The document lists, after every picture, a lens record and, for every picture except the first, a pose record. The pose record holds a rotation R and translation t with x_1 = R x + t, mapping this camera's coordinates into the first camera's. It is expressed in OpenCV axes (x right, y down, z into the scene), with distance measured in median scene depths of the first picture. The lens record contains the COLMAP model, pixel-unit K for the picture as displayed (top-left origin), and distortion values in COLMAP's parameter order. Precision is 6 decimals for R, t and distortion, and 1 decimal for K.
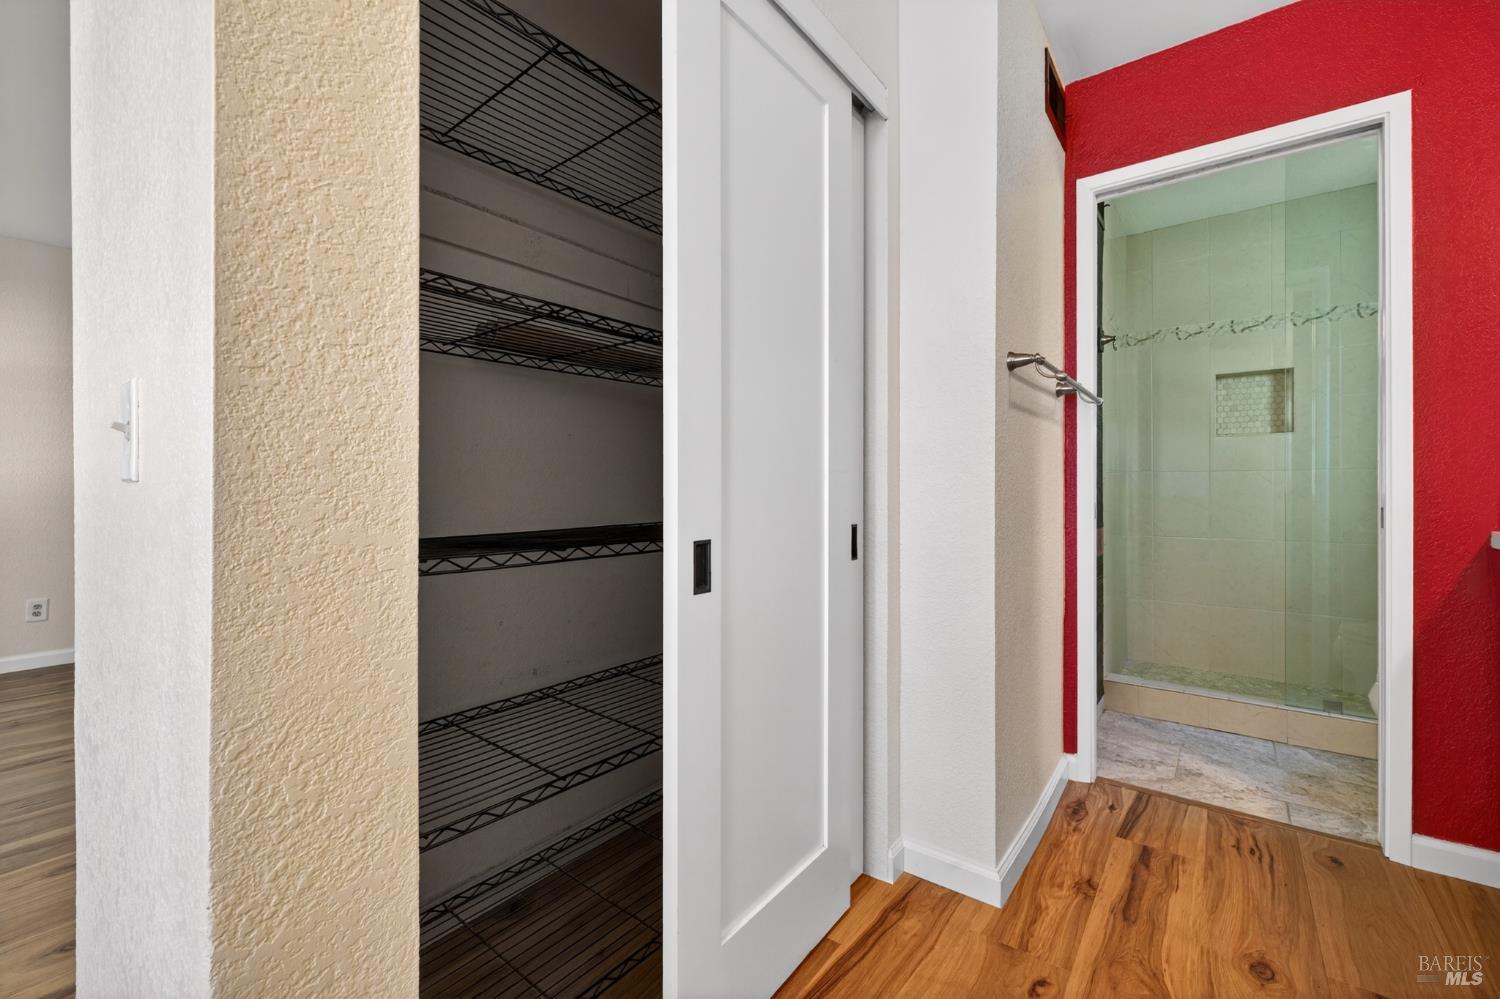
lens RADIAL K [[628.5, 0, 757.2], [0, 628.5, 489.9], [0, 0, 1]] dist [0.006320, -0.000788]
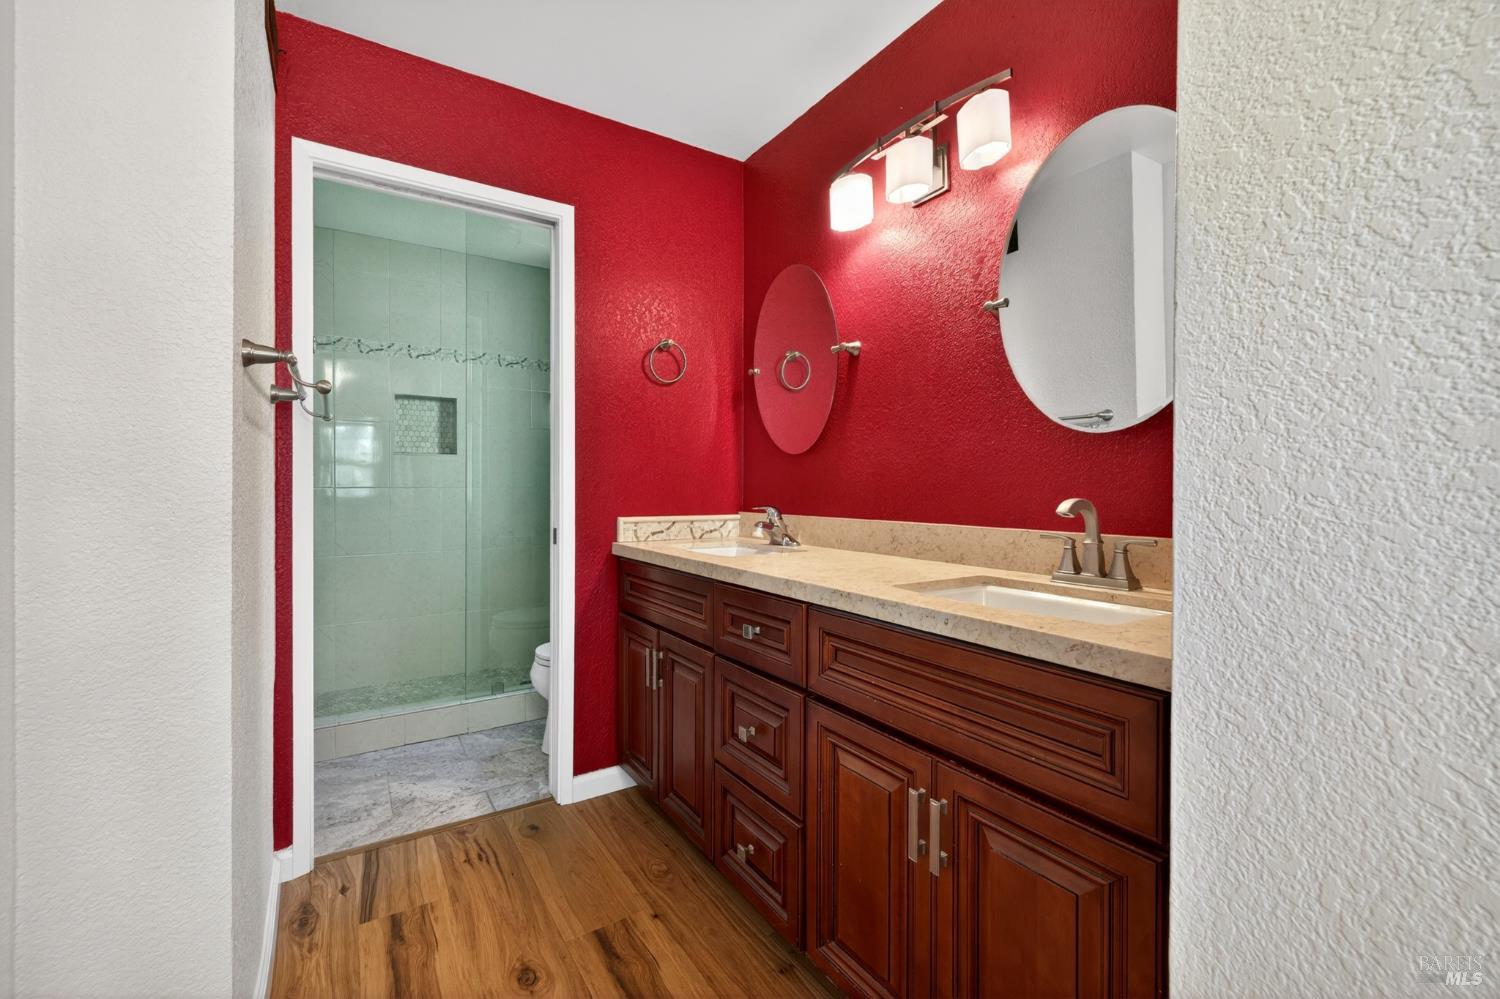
lens RADIAL K [[628.5, 0, 744.0], [0, 628.5, 496.3], [0, 0, 1]] dist [0.006320, -0.000788]
pose [[0.368574, -0.002753, 0.929594, -0.034587], [-0.000465, 0.999995, 0.003146, -0.035229], [-0.929598, -0.001592, 0.368571, 0.168708]]
